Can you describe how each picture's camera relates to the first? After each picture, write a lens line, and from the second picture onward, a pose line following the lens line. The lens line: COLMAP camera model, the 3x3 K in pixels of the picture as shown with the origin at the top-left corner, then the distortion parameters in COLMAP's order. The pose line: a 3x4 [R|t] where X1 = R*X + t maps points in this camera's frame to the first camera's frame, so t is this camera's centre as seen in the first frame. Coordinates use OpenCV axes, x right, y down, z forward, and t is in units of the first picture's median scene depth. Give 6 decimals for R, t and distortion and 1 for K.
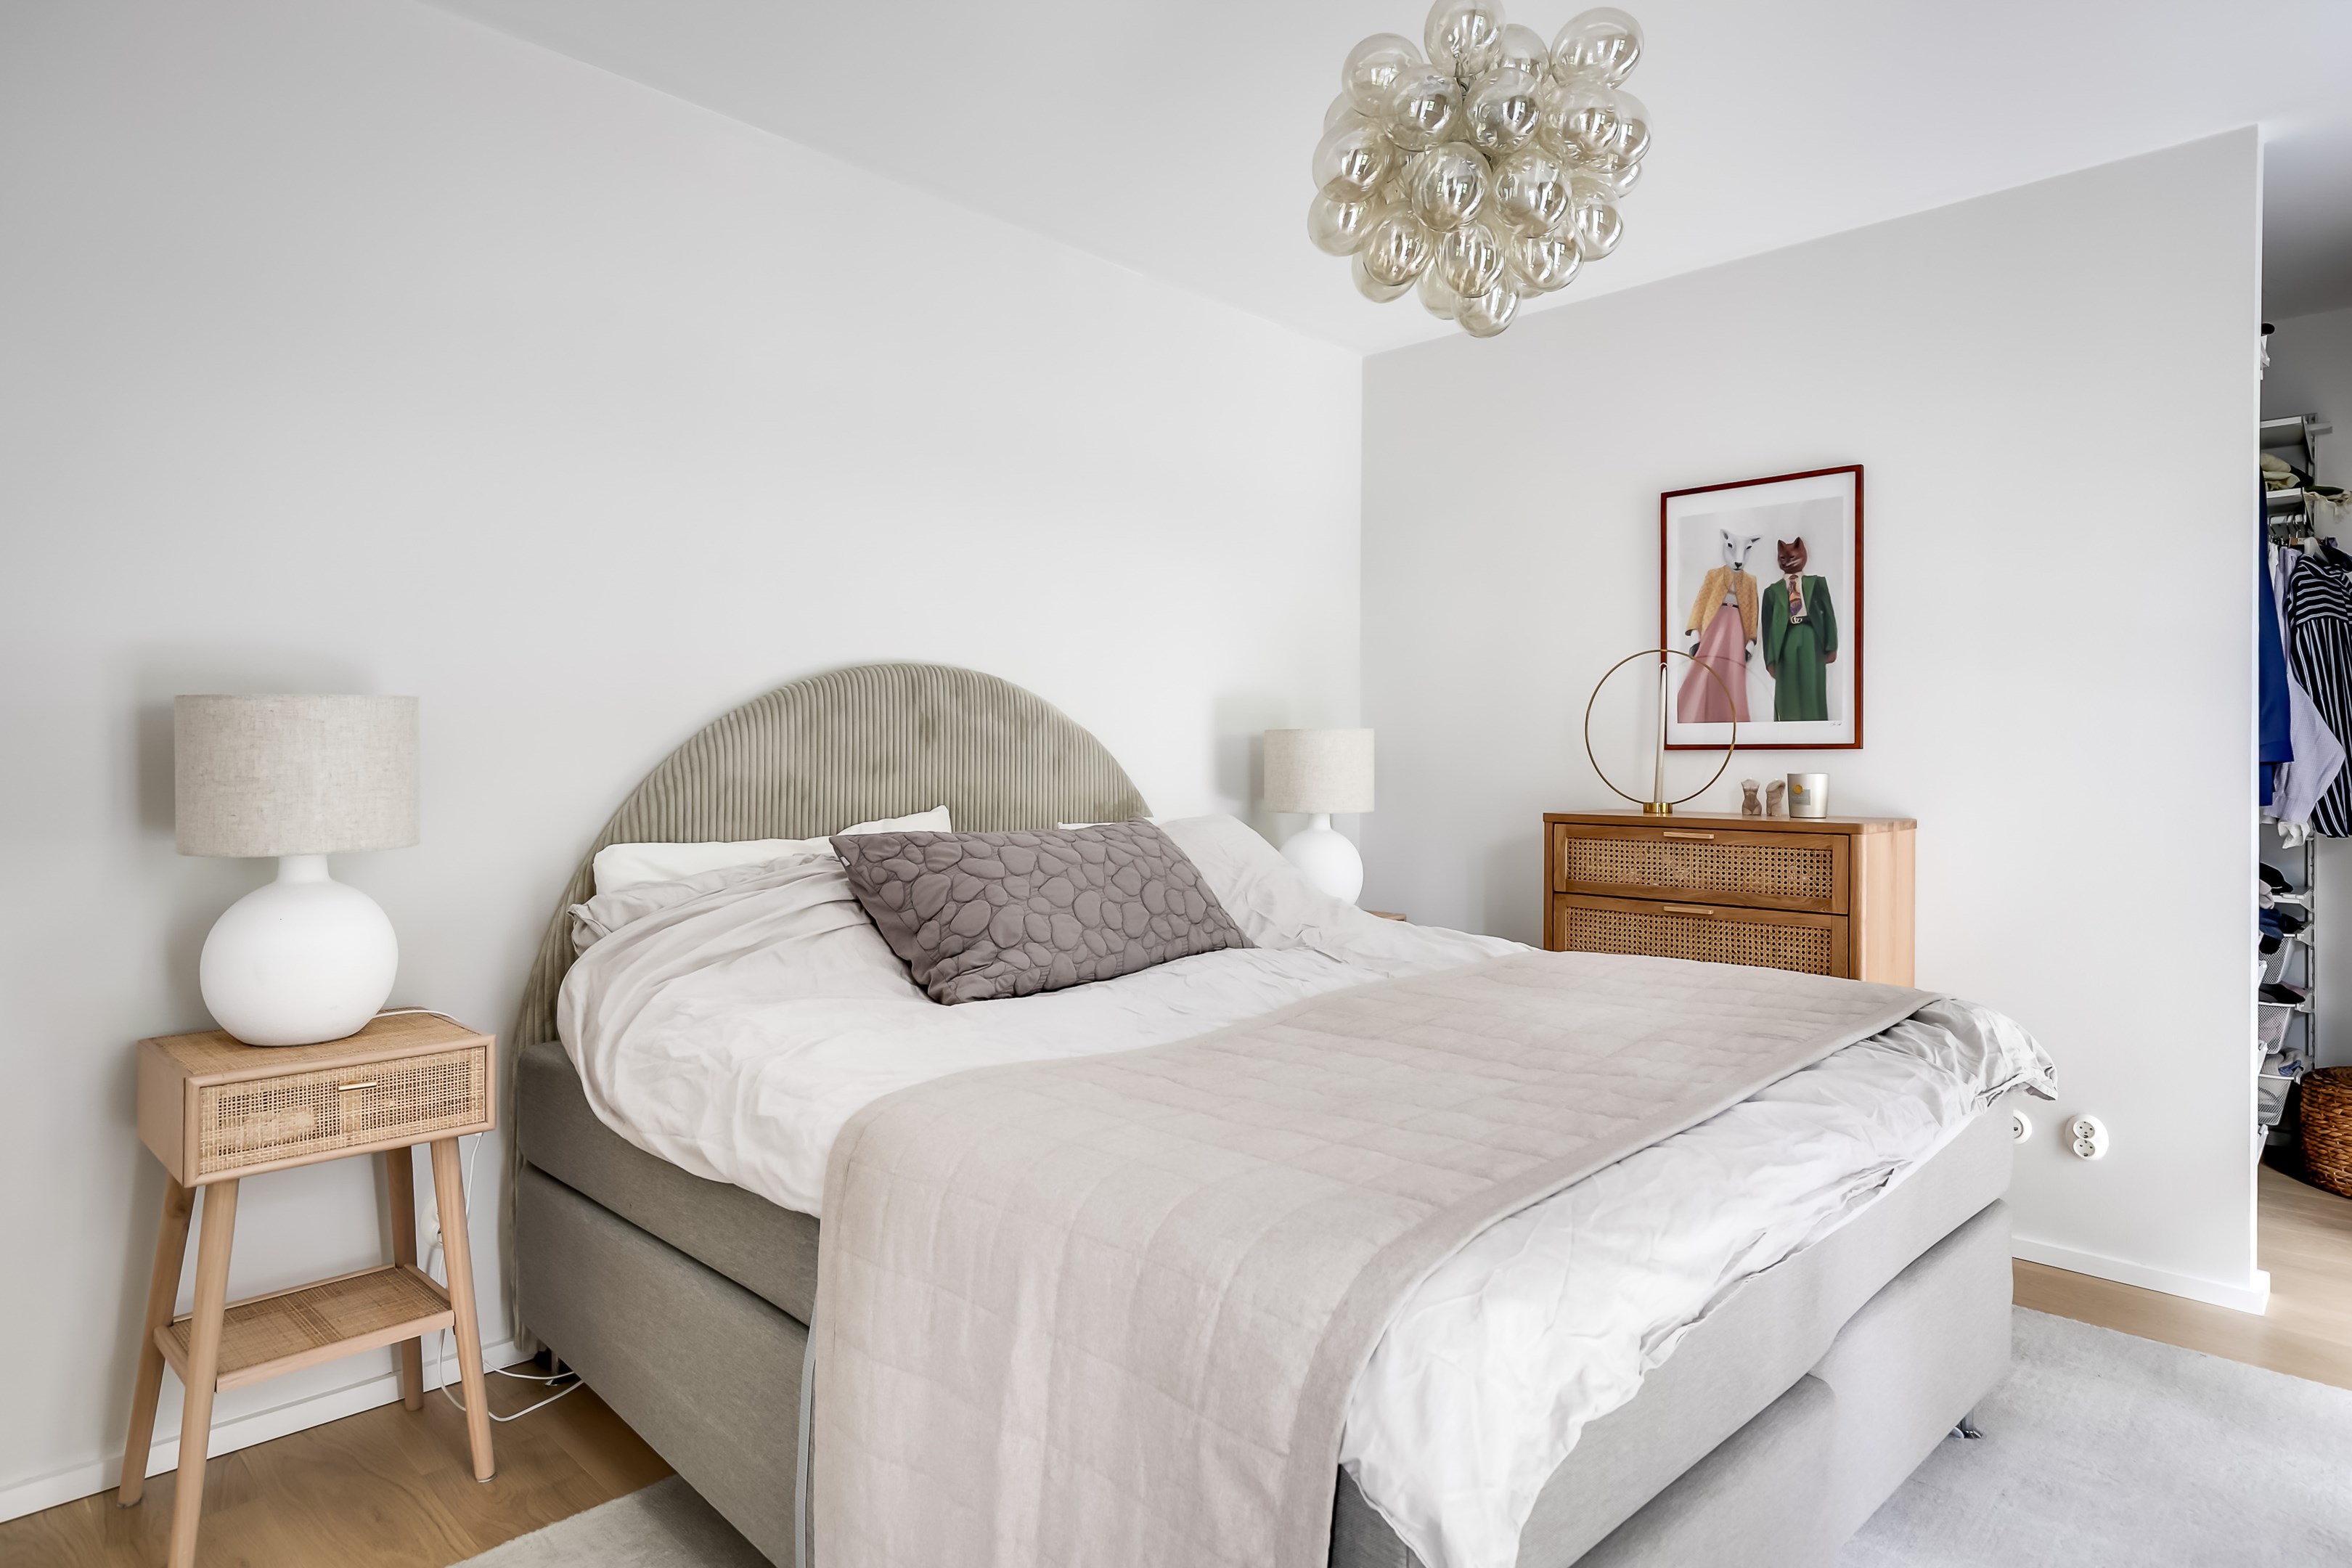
lens RADIAL K [[1294.8, 0, 1178.7], [0, 1294.8, 760.3], [0, 0, 1]] dist [0.002871, 0.000384]
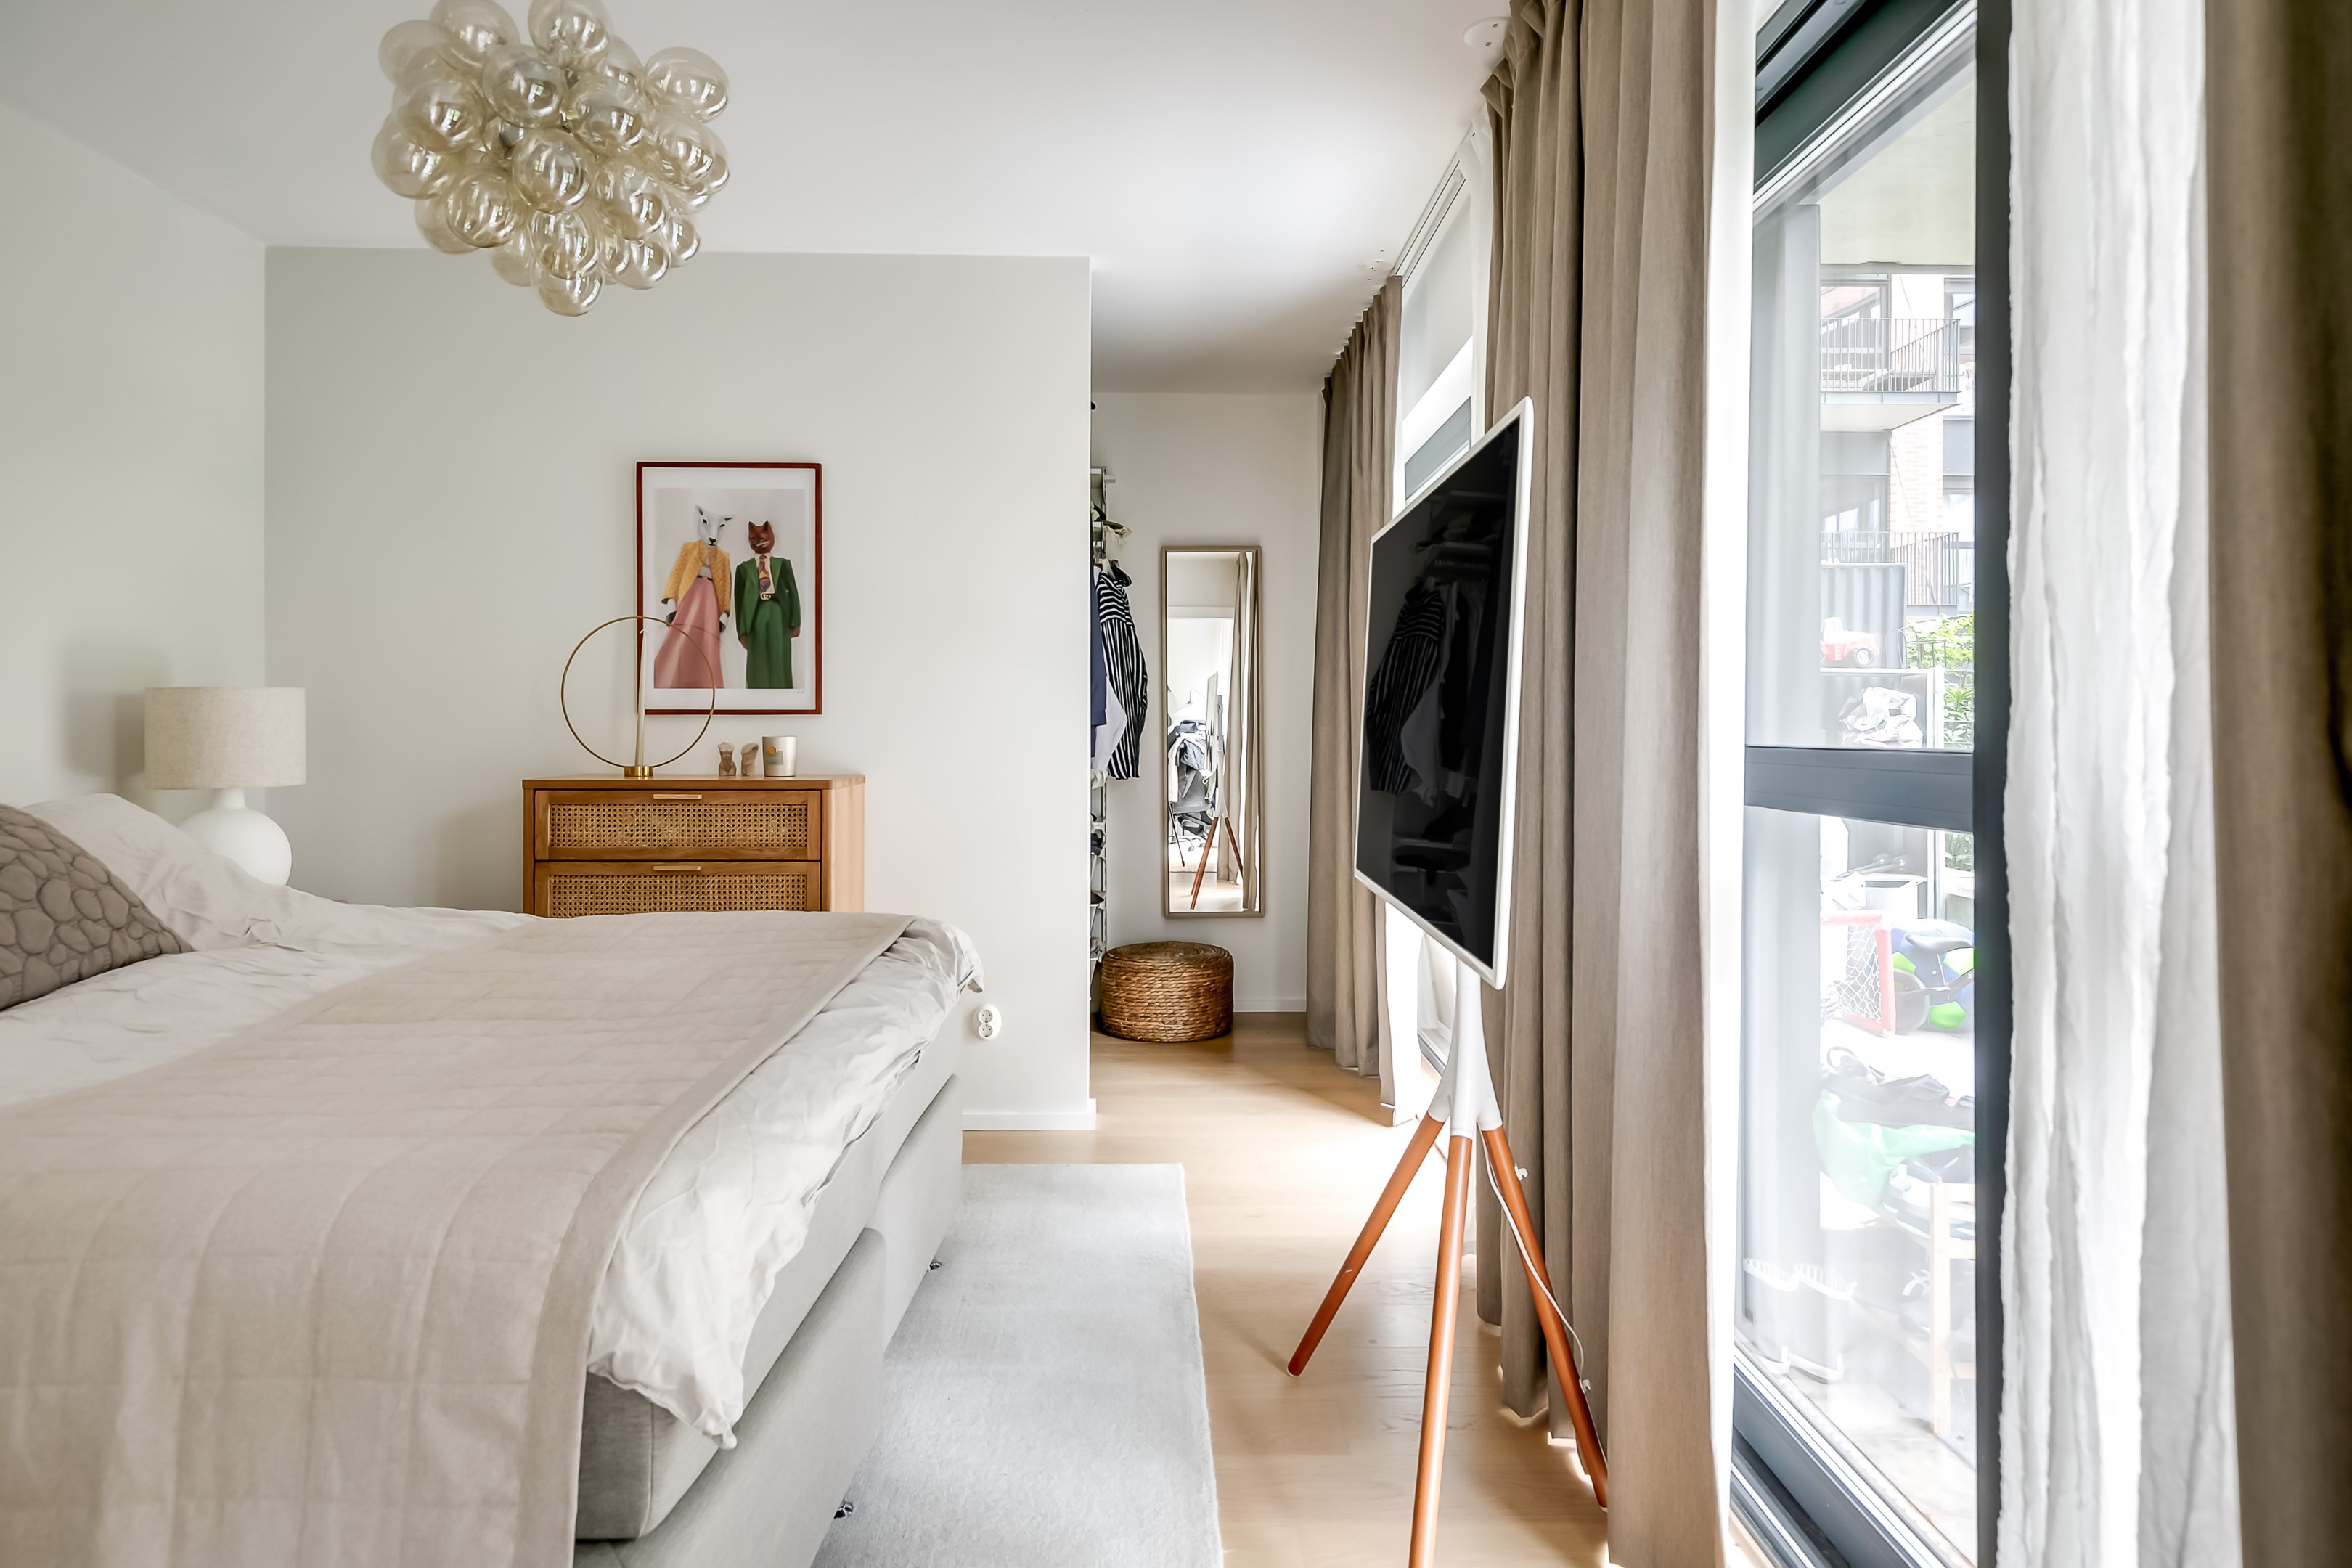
lens RADIAL K [[1388.3, 0, 1134.8], [0, 1388.3, 727.7], [0, 0, 1]] dist [0.001221, -0.000929]
pose [[0.714935, -0.004812, 0.699174, -0.142457], [0.001096, 0.999983, 0.005761, -0.004319], [-0.699190, -0.003352, 0.714928, -0.068552]]
